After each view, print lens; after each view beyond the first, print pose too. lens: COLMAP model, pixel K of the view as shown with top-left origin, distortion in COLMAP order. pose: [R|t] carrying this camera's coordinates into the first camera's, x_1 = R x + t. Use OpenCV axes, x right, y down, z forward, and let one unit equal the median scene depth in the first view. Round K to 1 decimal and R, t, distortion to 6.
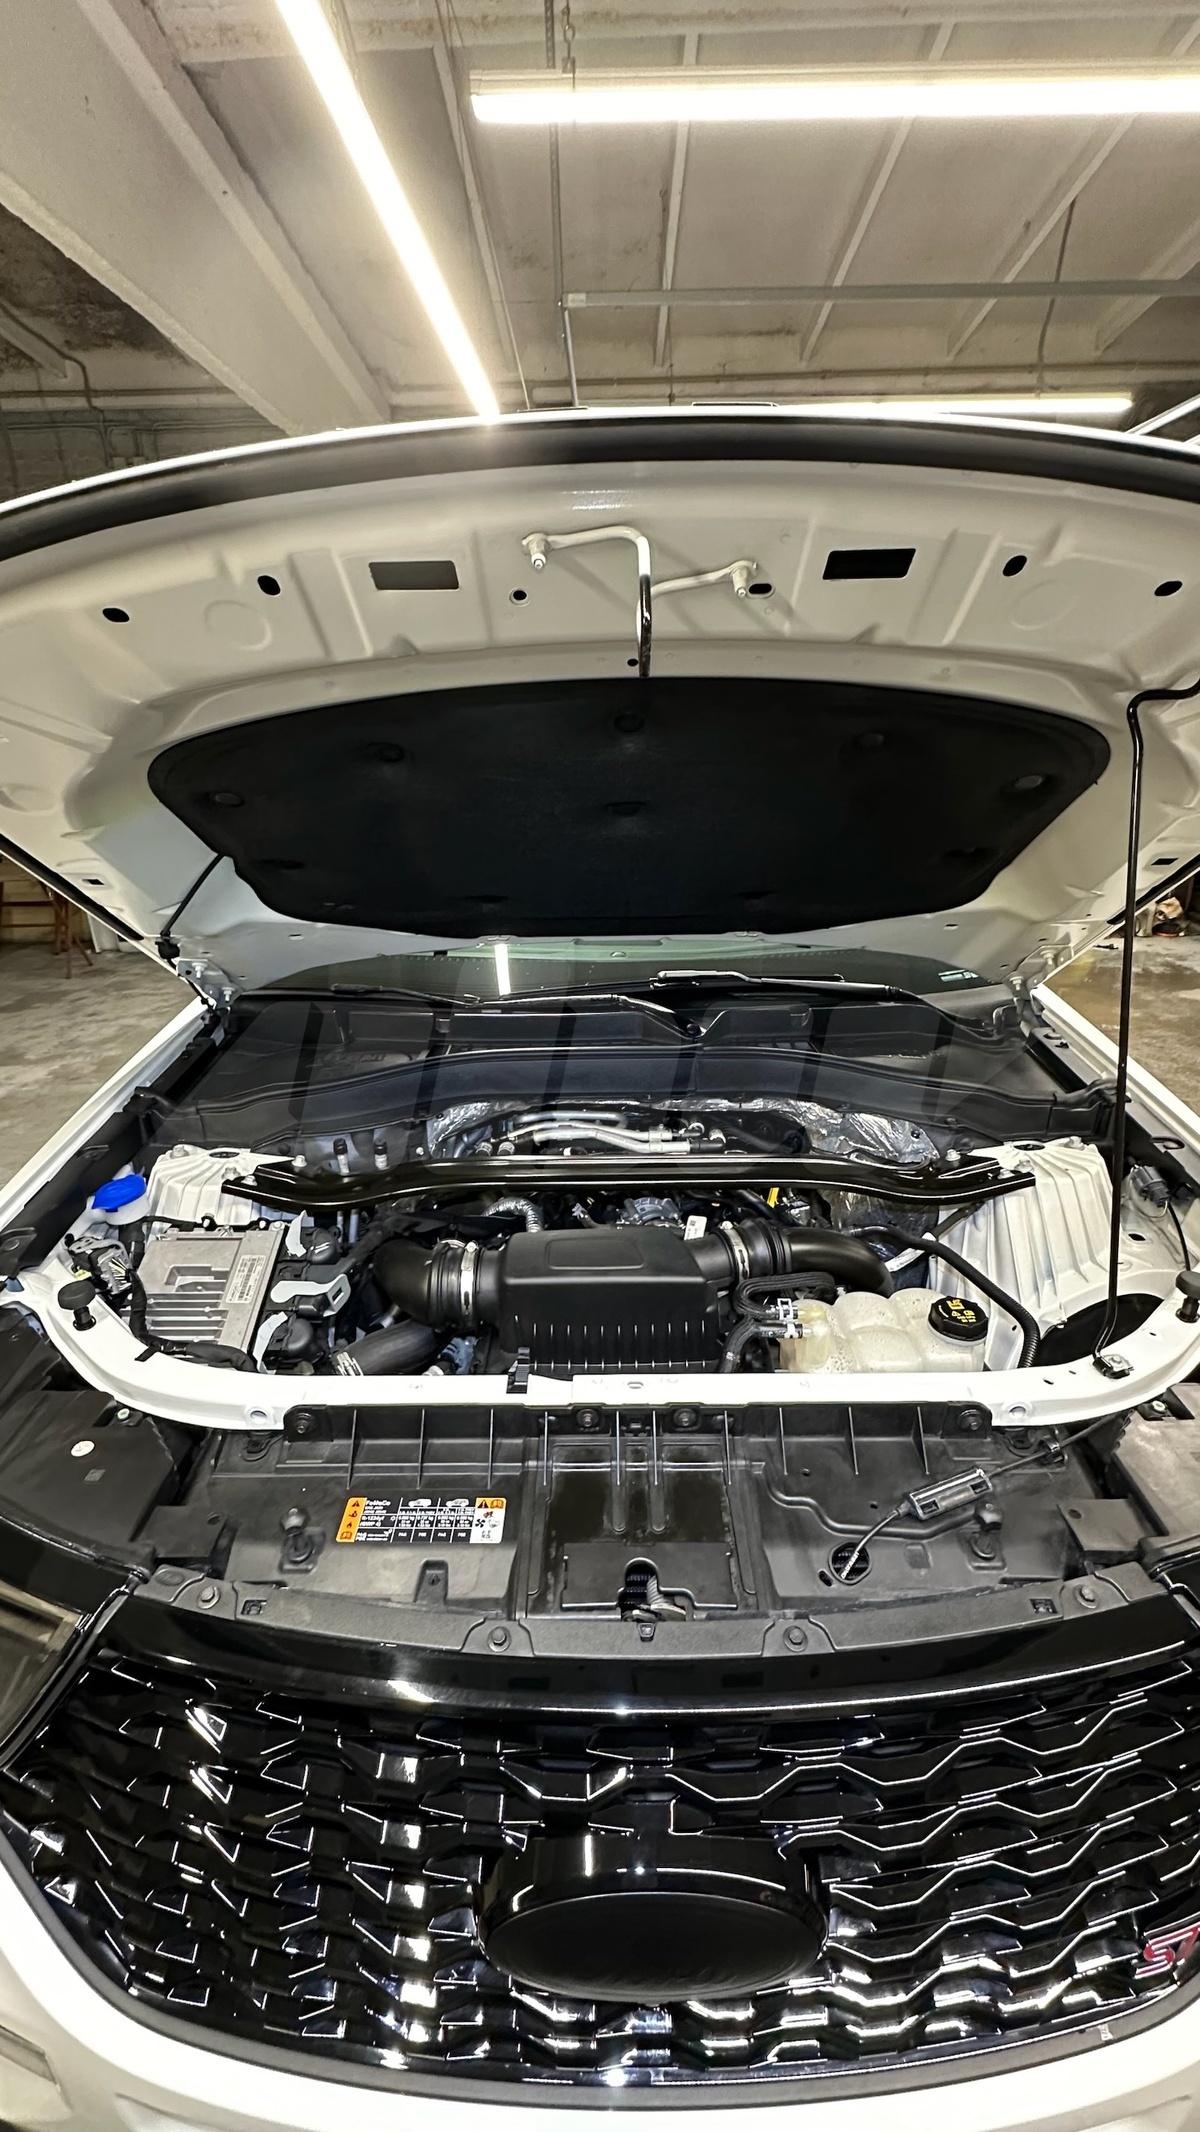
lens RADIAL K [[849.1, 0, 599.0], [0, 849.1, 1064.0], [0, 0, 1]] dist [-0.003724, 0.000805]
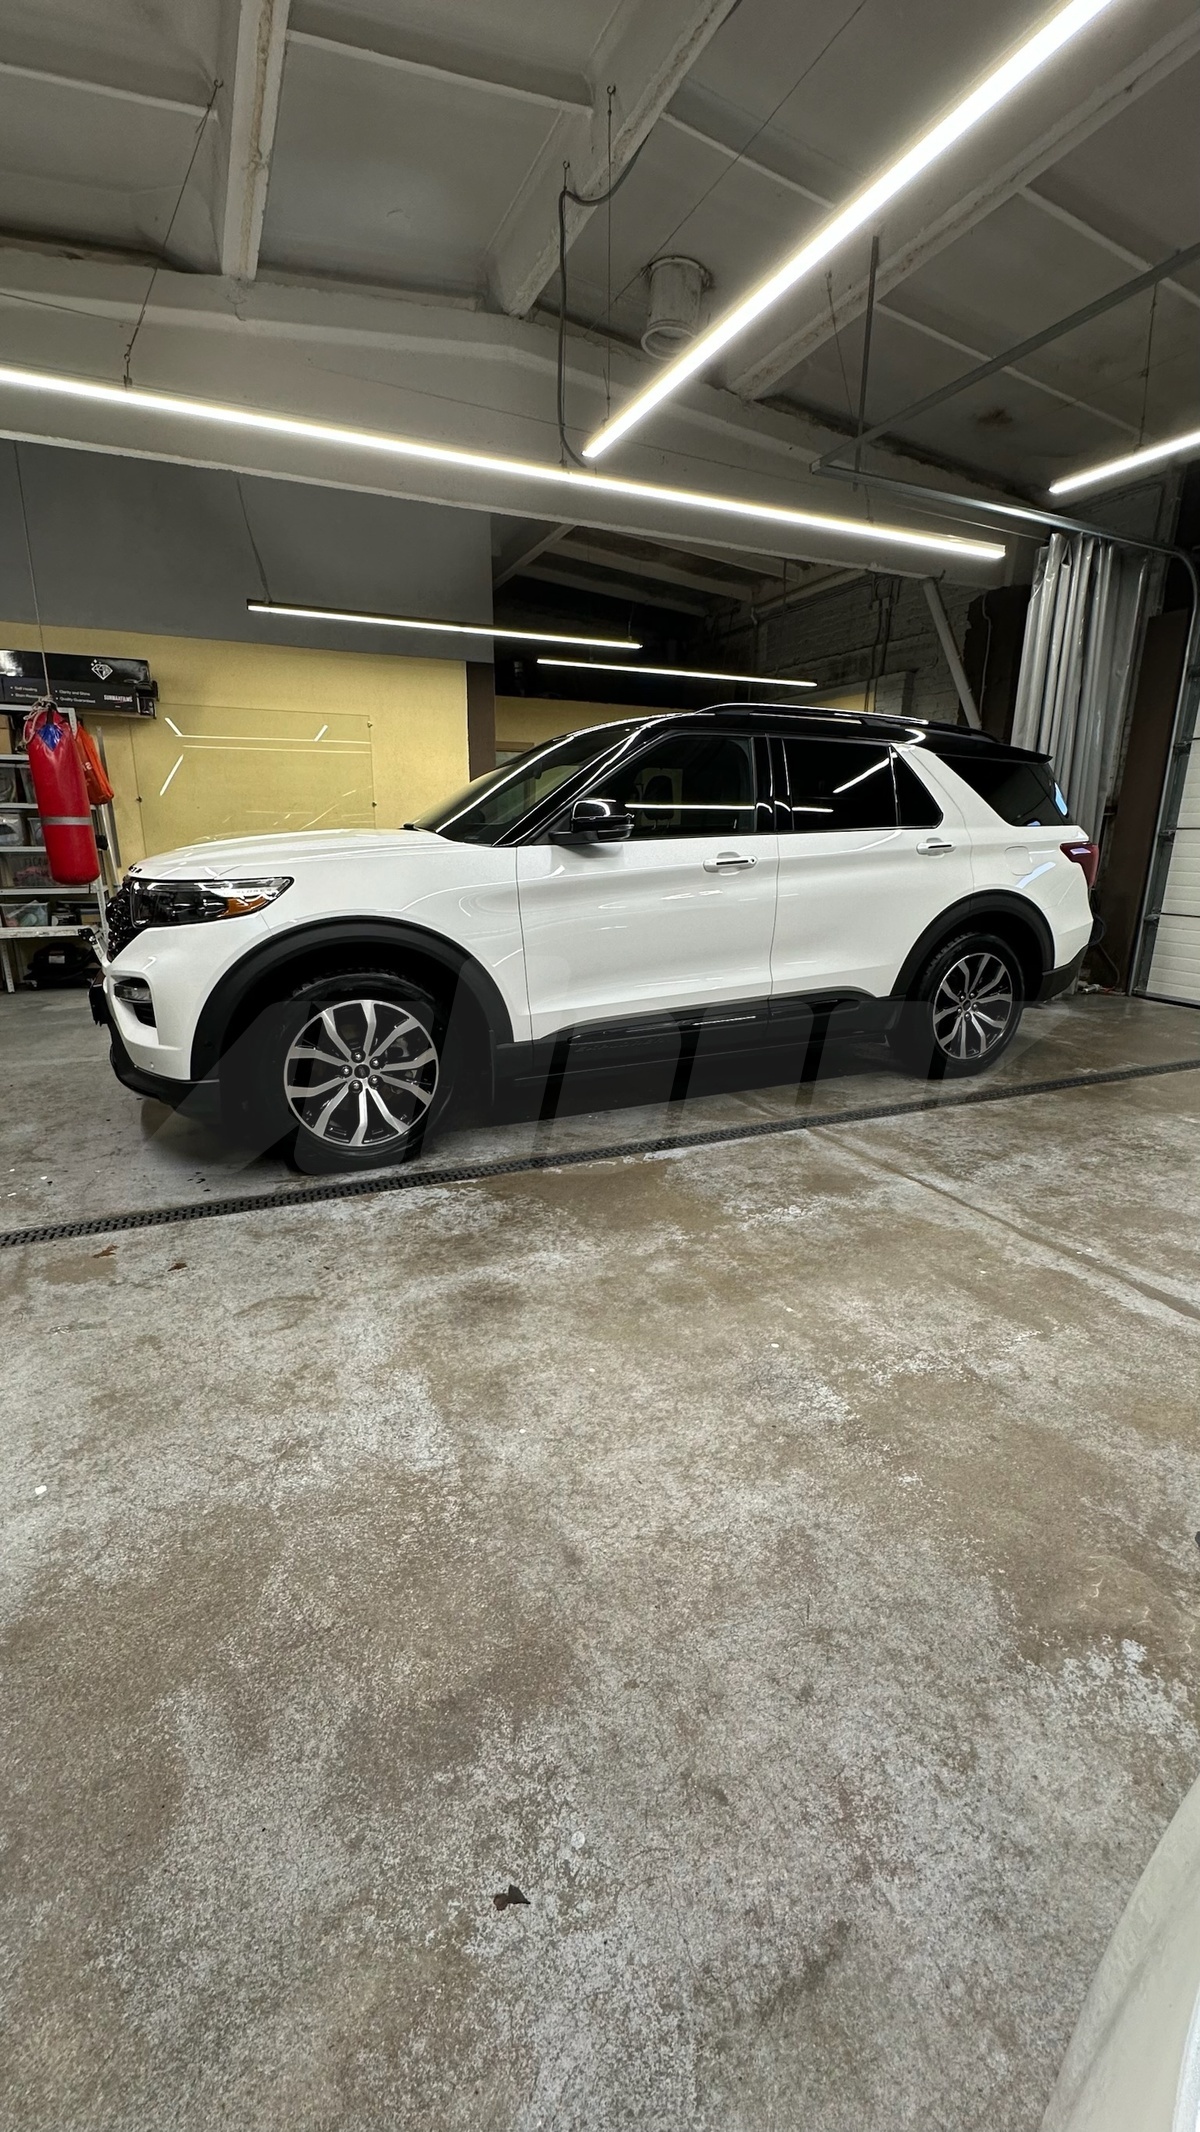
lens RADIAL K [[849.1, 0, 597.1], [0, 849.1, 1065.3], [0, 0, 1]] dist [-0.003724, 0.000805]
pose [[0.426706, 0.266475, -0.864241, 0.759740], [-0.356950, 0.927649, 0.109787, 0.020123], [0.830969, 0.261644, 0.490952, 0.131629]]
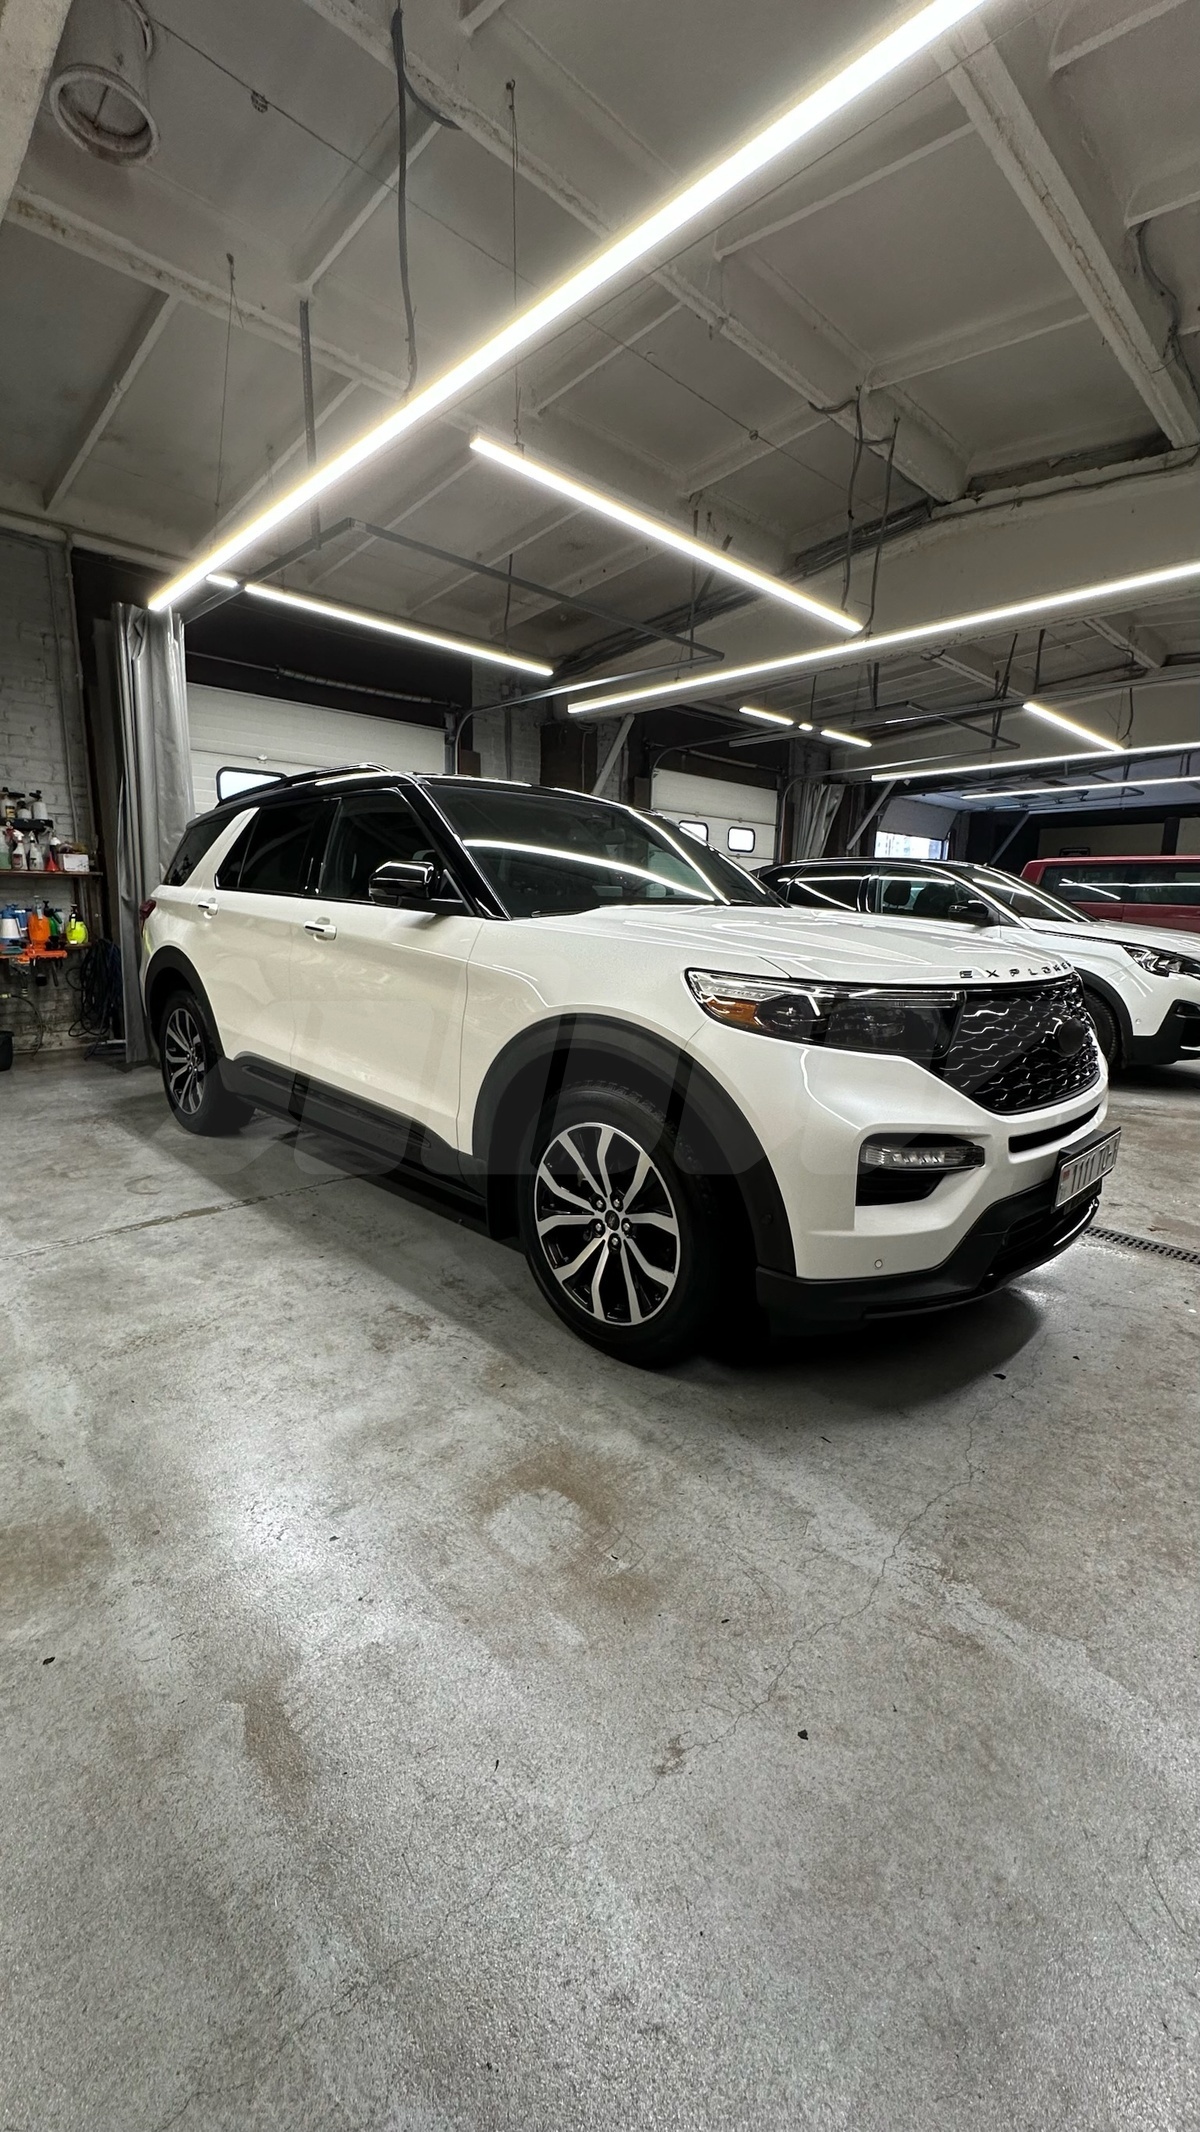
lens RADIAL K [[849.1, 0, 596.8], [0, 849.1, 1066.2], [0, 0, 1]] dist [-0.003724, 0.000805]
pose [[0.703506, -0.104047, 0.703031, -0.470258], [0.237778, 0.966675, -0.094873, 0.112332], [-0.669732, 0.233909, 0.704802, -0.030447]]
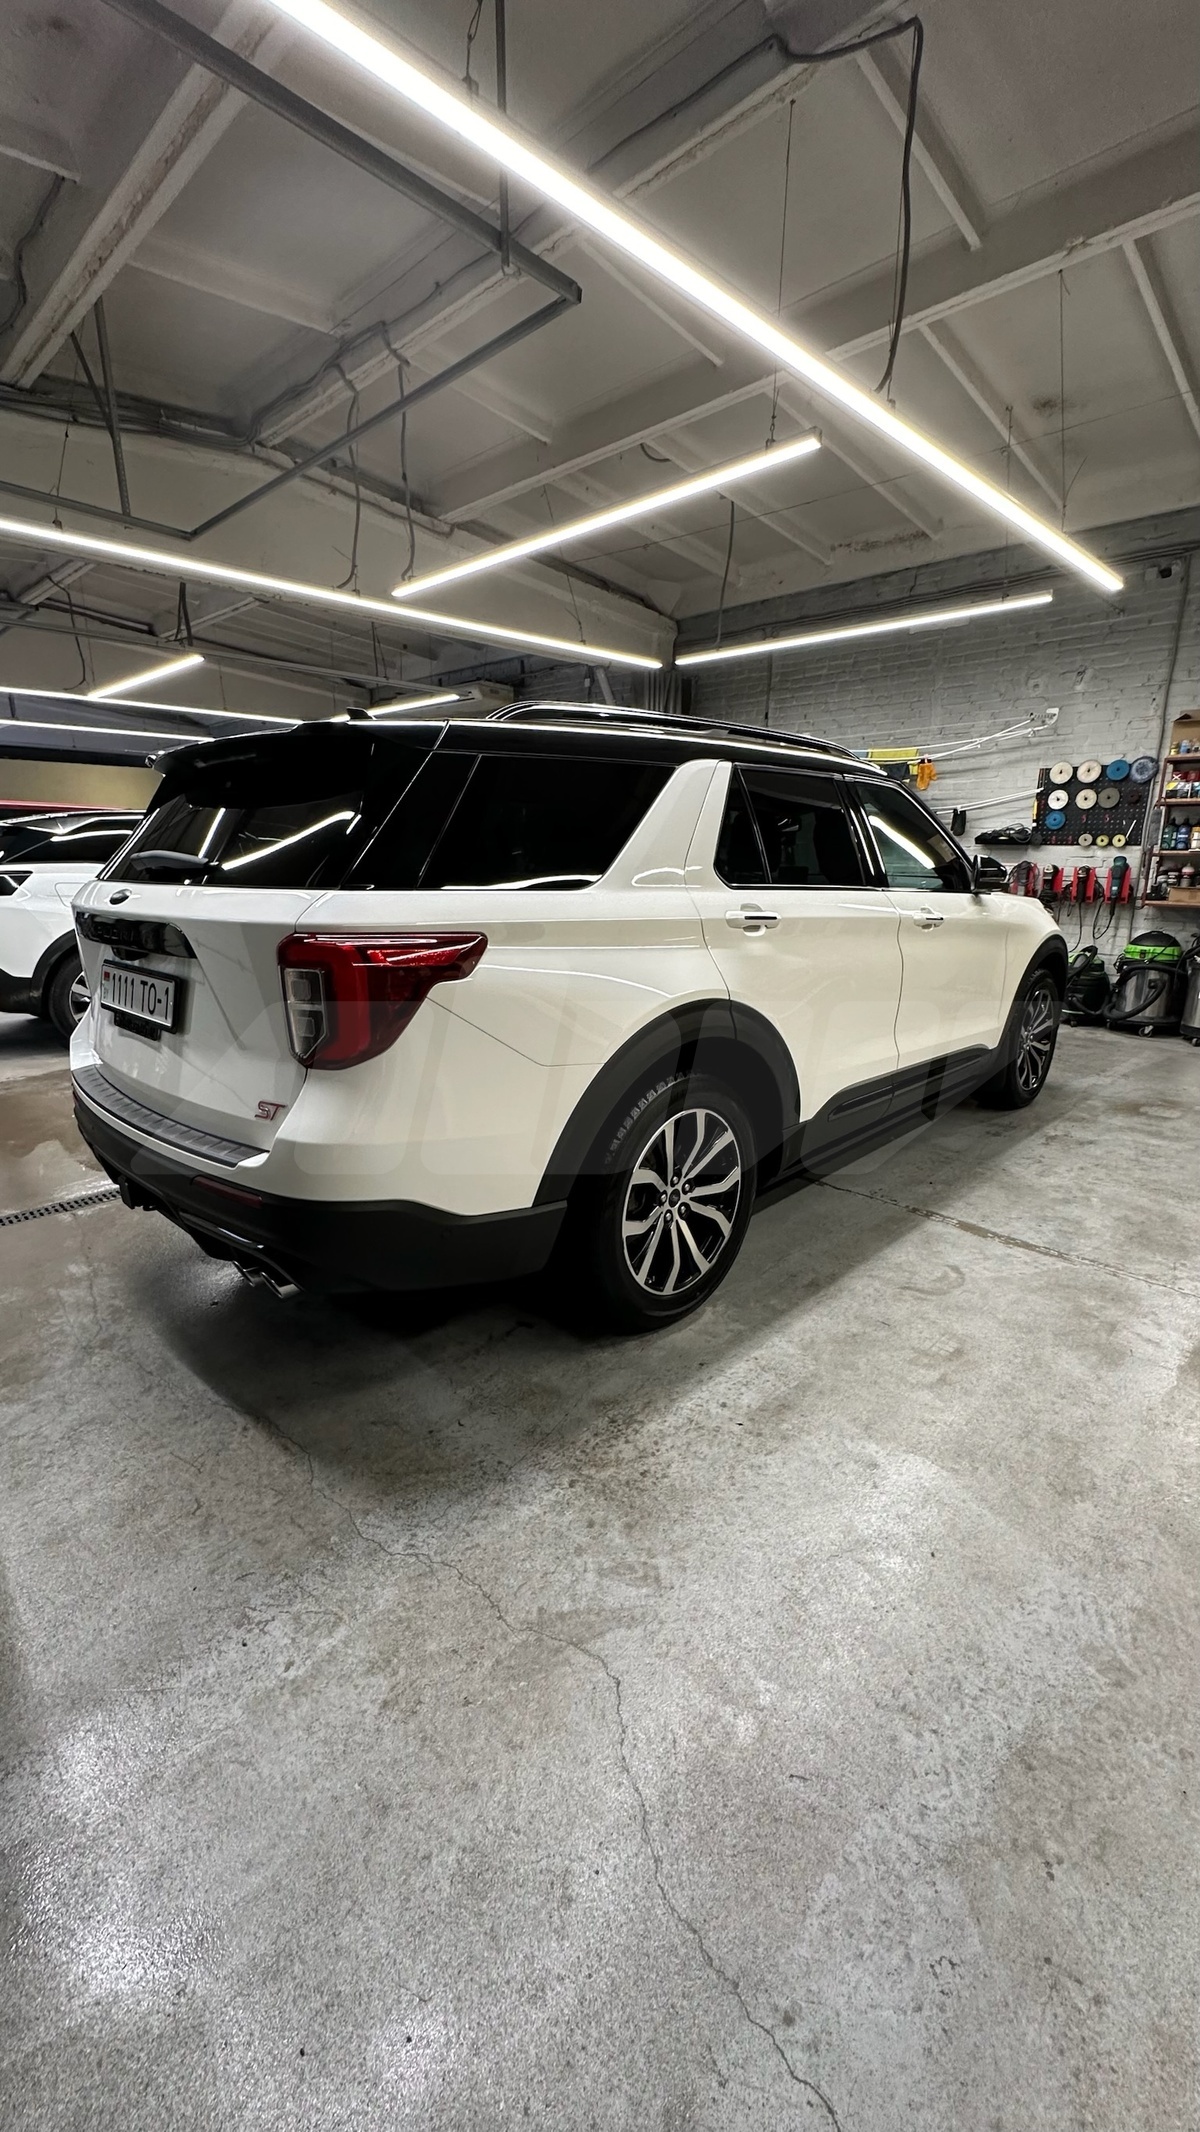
lens RADIAL K [[849.1, 0, 596.5], [0, 849.1, 1067.2], [0, 0, 1]] dist [-0.003724, 0.000805]
pose [[-0.725229, -0.153680, 0.671138, -0.435144], [0.269270, 0.833823, 0.481904, -0.366764], [-0.633670, 0.530208, -0.563331, 1.079515]]
